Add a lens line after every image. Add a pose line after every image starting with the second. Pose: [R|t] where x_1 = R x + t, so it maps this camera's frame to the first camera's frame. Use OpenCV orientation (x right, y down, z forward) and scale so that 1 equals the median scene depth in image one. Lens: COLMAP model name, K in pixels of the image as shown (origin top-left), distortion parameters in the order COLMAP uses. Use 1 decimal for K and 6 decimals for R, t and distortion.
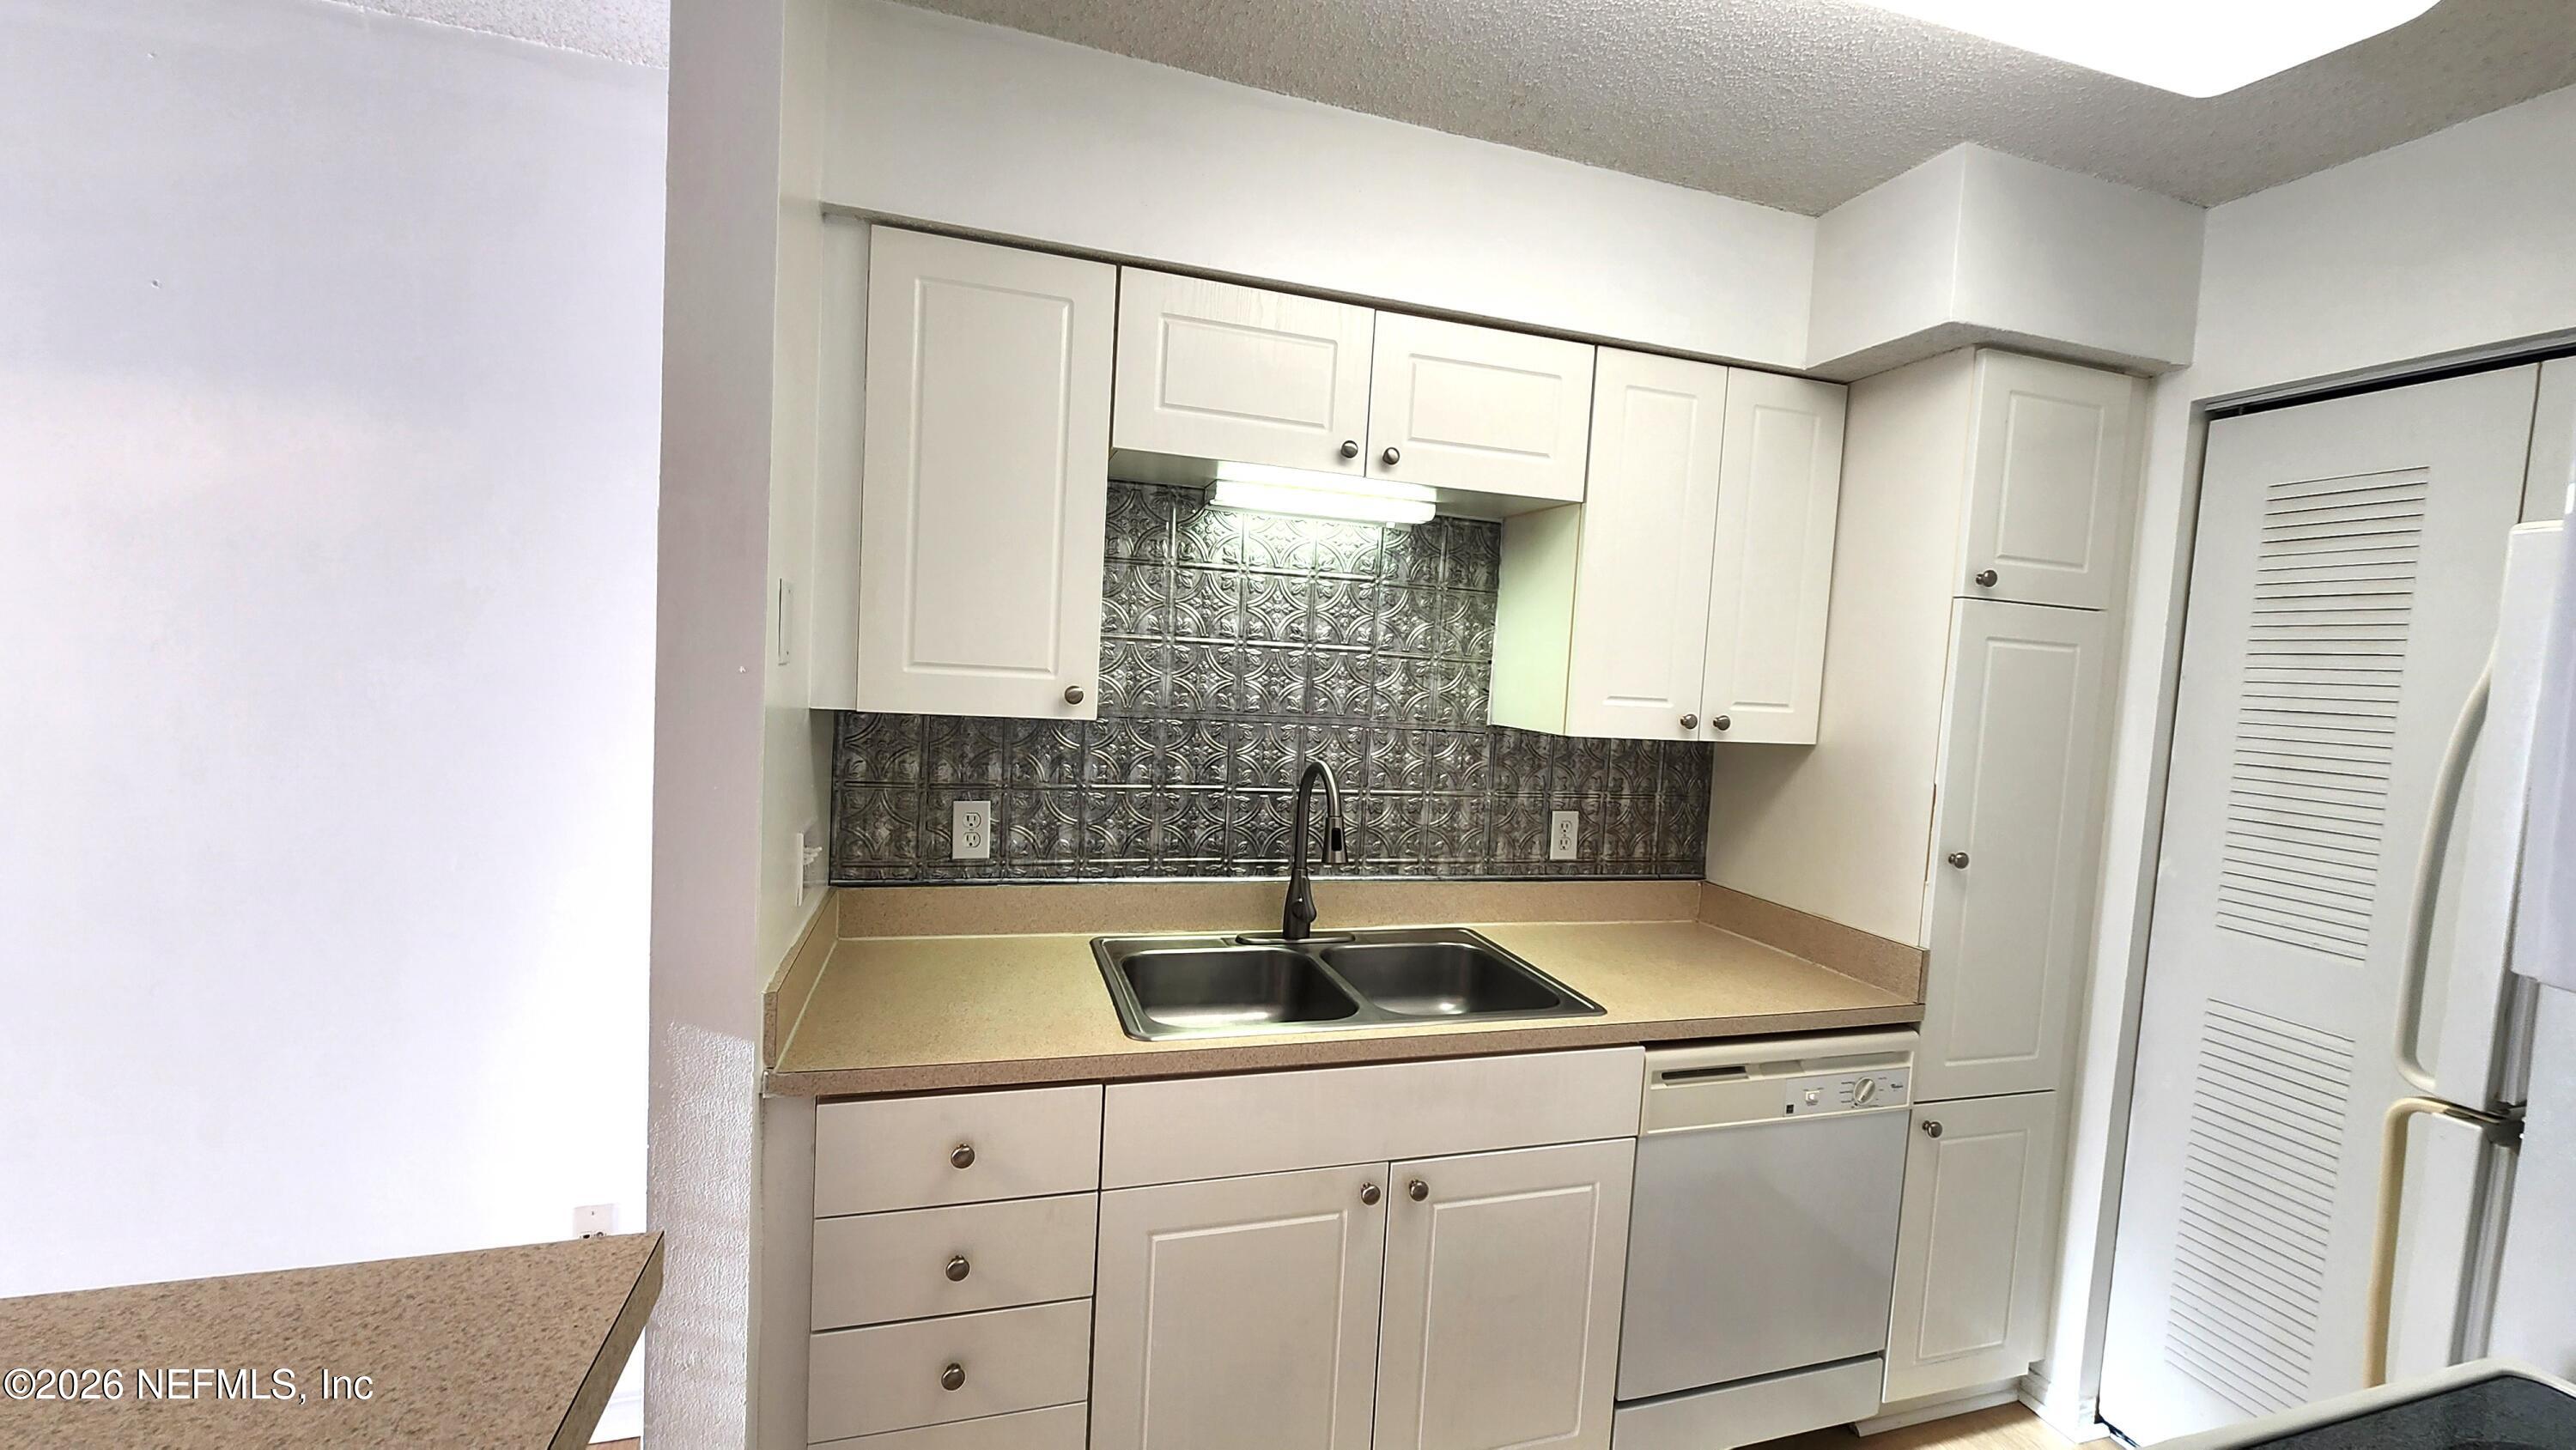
lens RADIAL K [[1043.2, 0, 1295.0], [0, 1043.2, 724.6], [0, 0, 1]] dist [-0.004502, 0.000933]
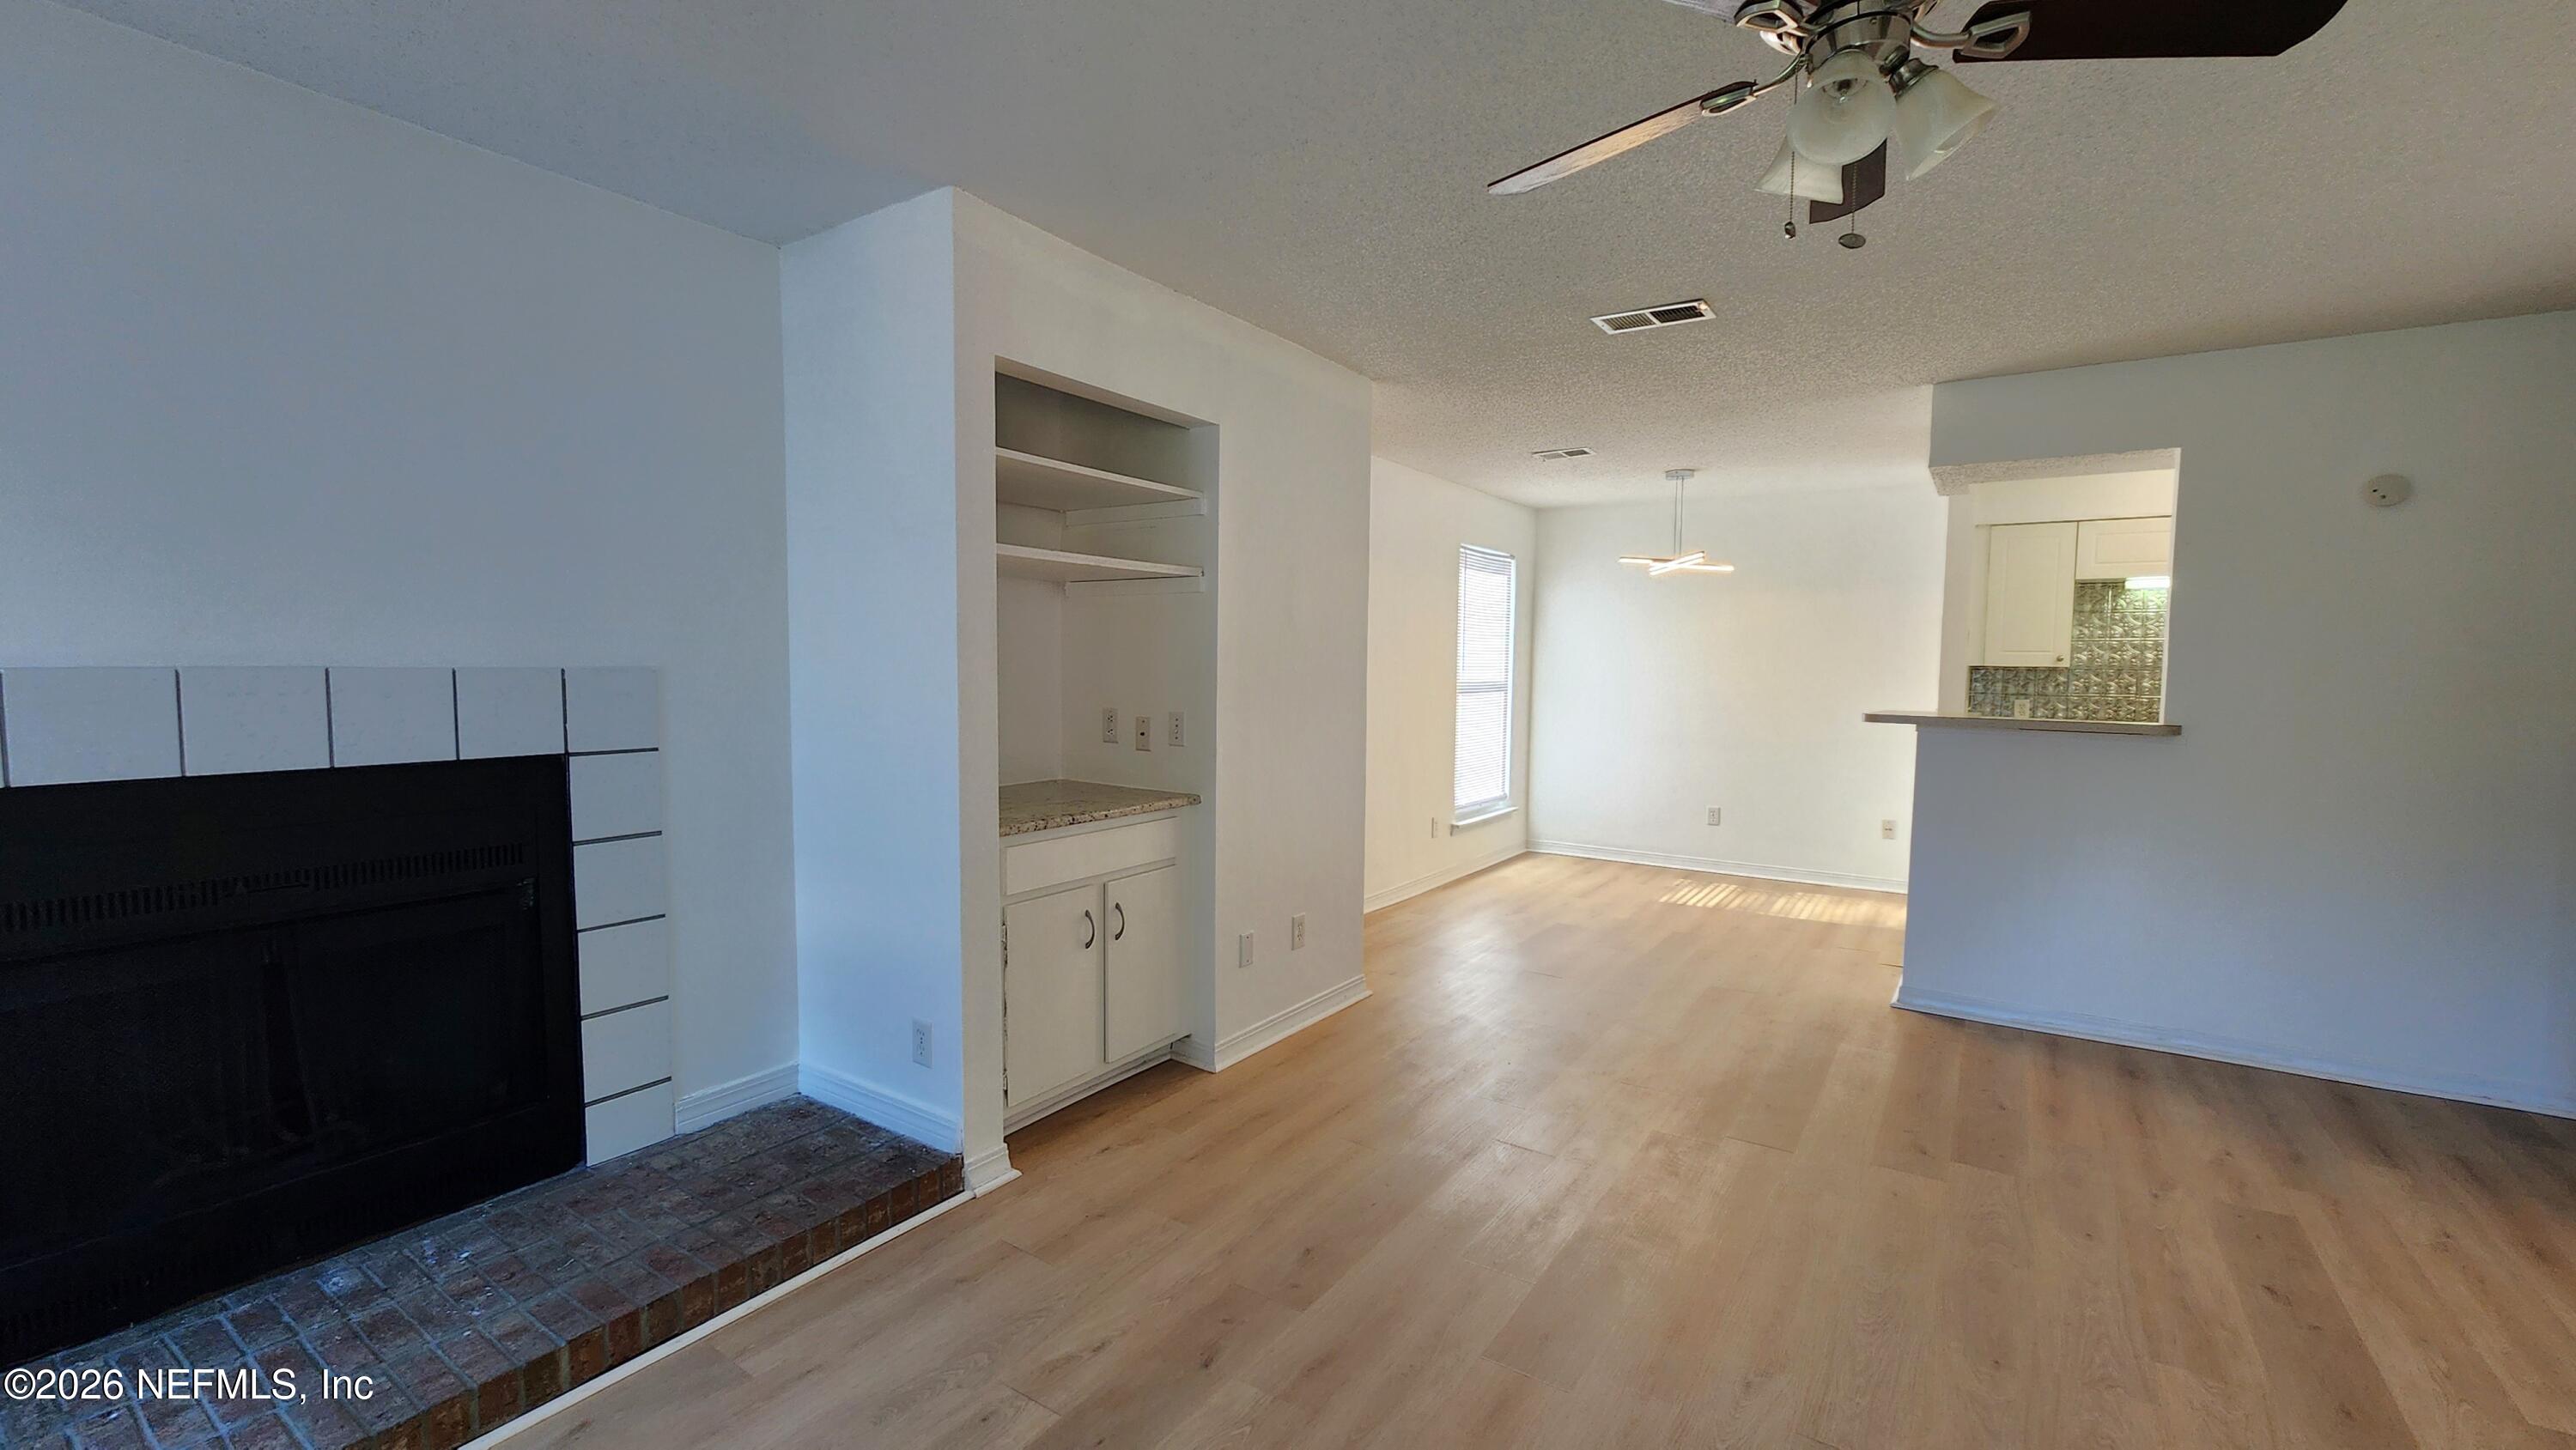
lens RADIAL K [[1043.2, 0, 1294.5], [0, 1043.2, 727.1], [0, 0, 1]] dist [-0.004502, 0.000933]
pose [[0.622403, 0.001974, -0.782694, 0.620415], [-0.023525, 0.999592, -0.016186, 0.217103], [0.782343, 0.028487, 0.622196, -2.117348]]
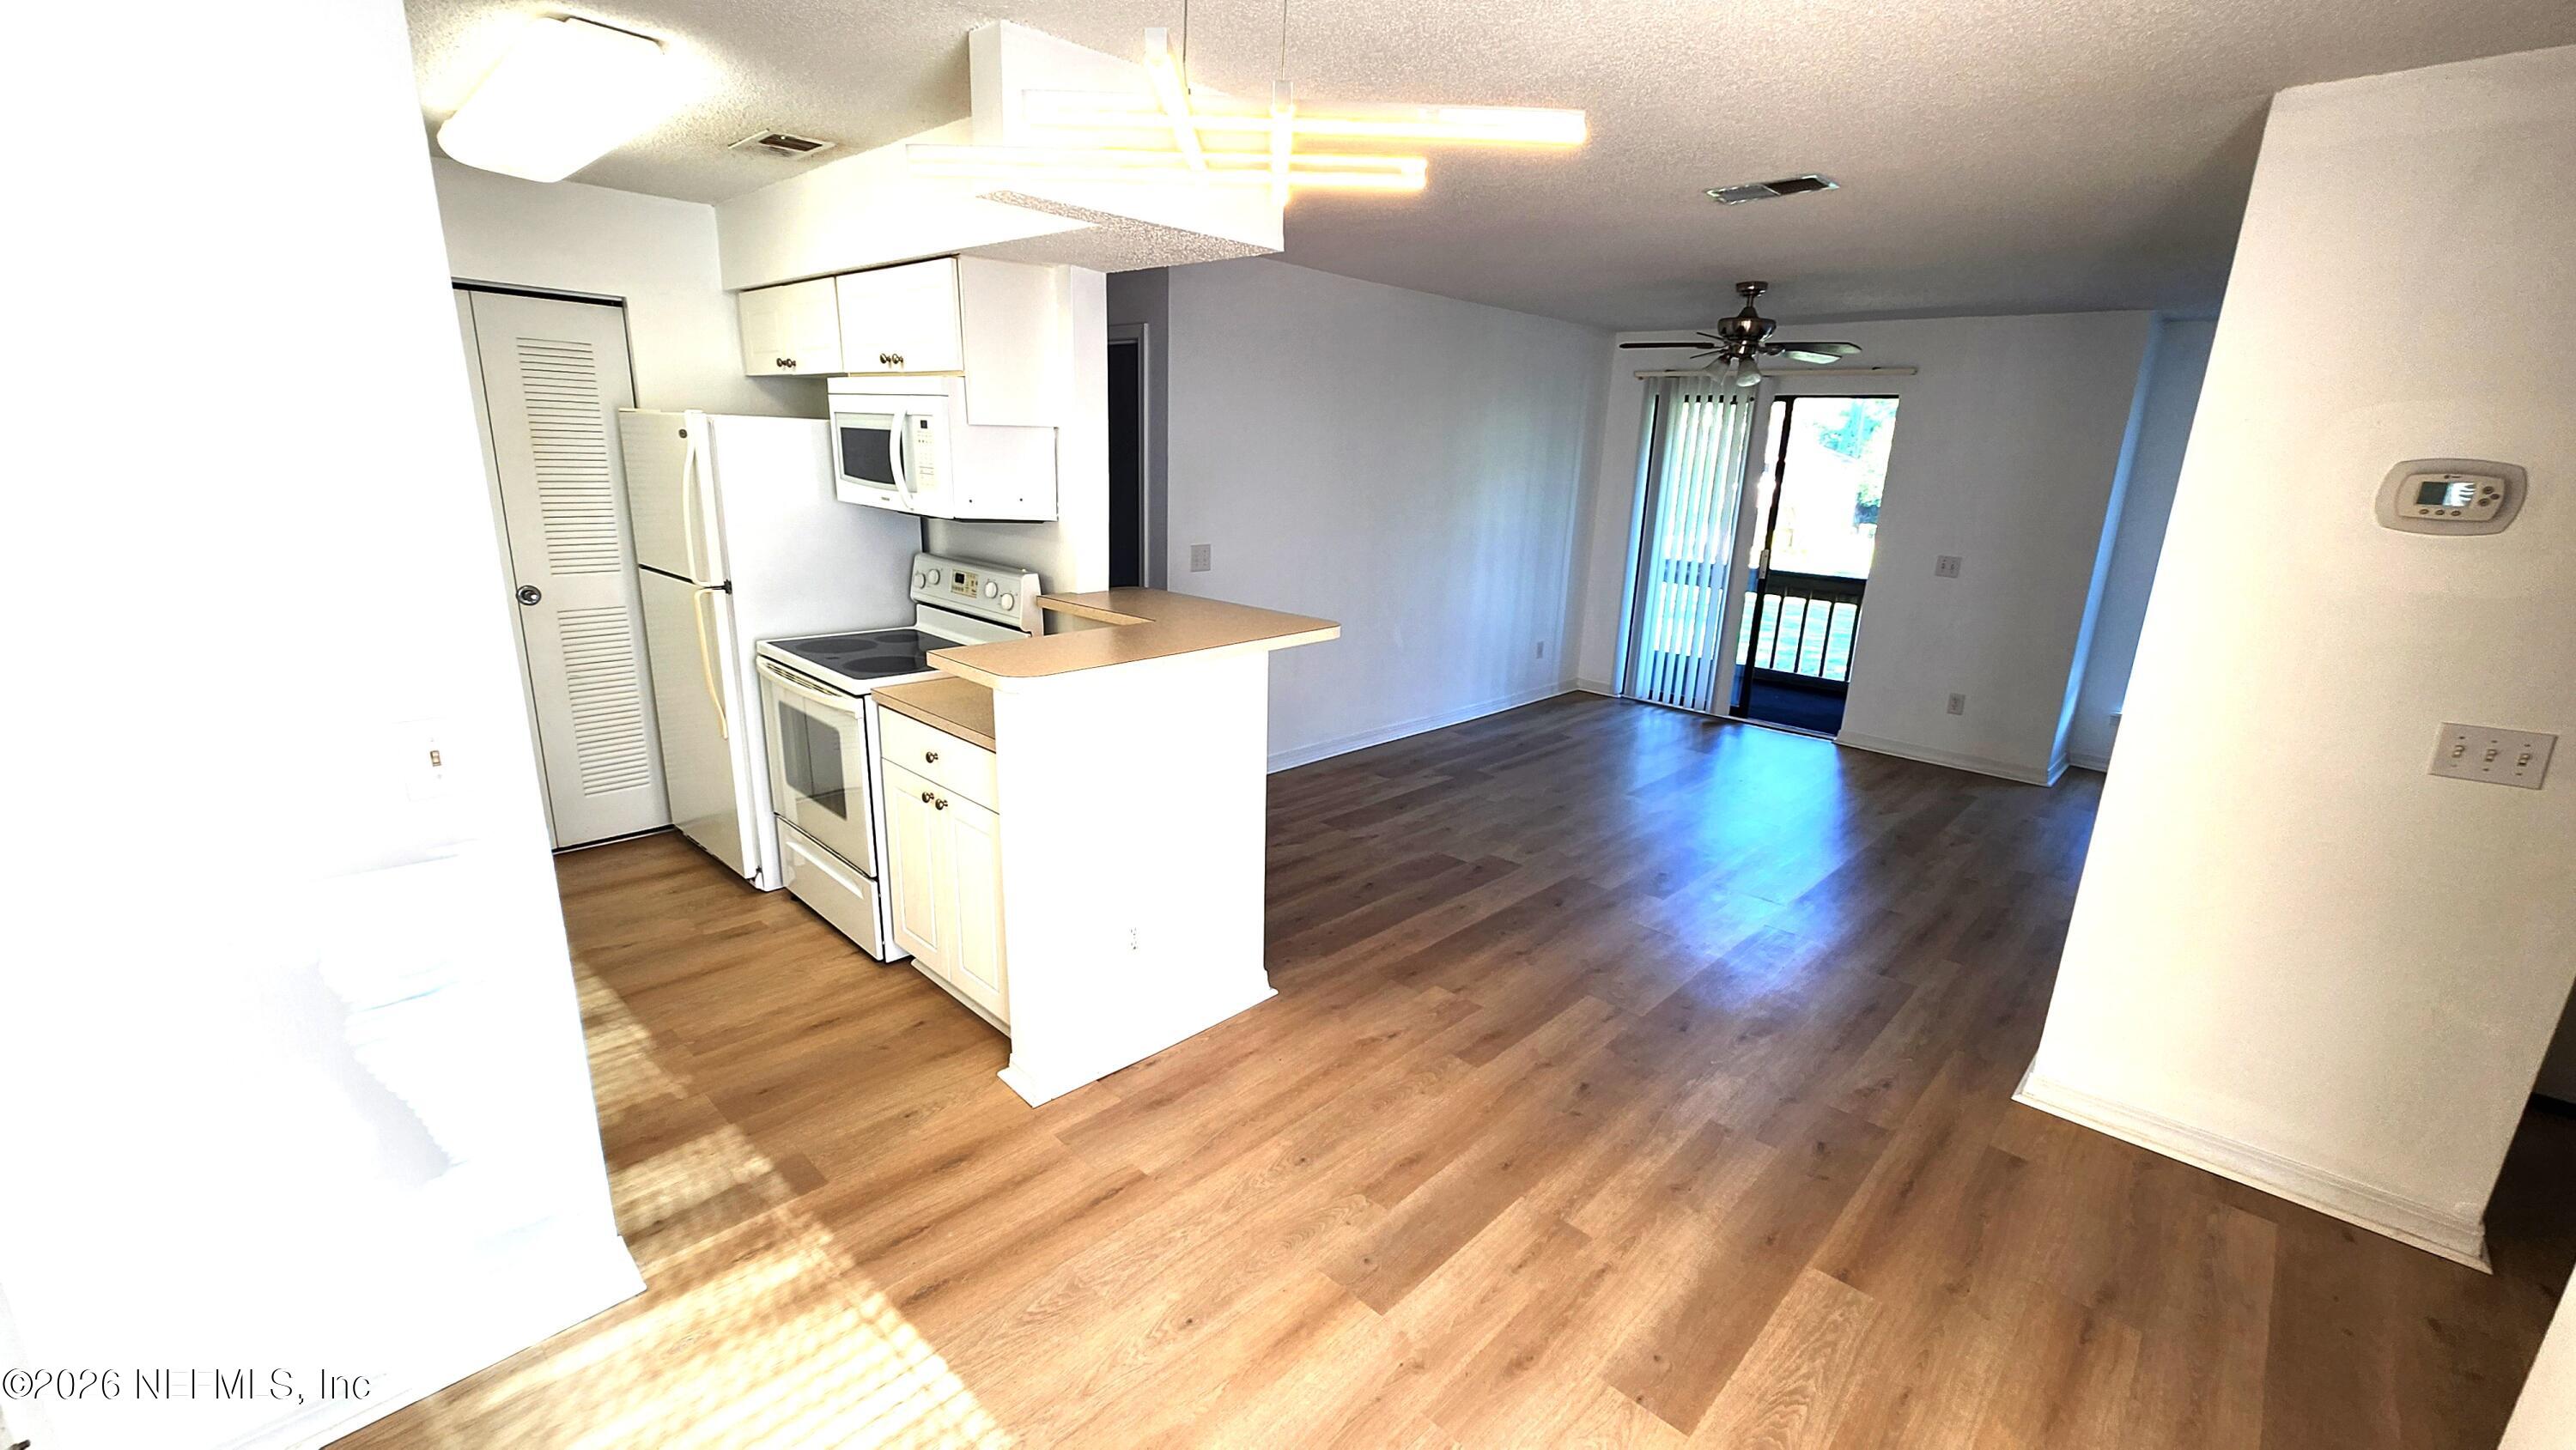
lens RADIAL K [[1043.2, 0, 1315.8], [0, 1043.2, 737.0], [0, 0, 1]] dist [-0.004502, 0.000933]
pose [[-0.484693, -0.304942, 0.819806, -1.243312], [-0.012615, 0.939599, 0.342043, -0.163572], [-0.874593, 0.155444, -0.459264, 0.406704]]
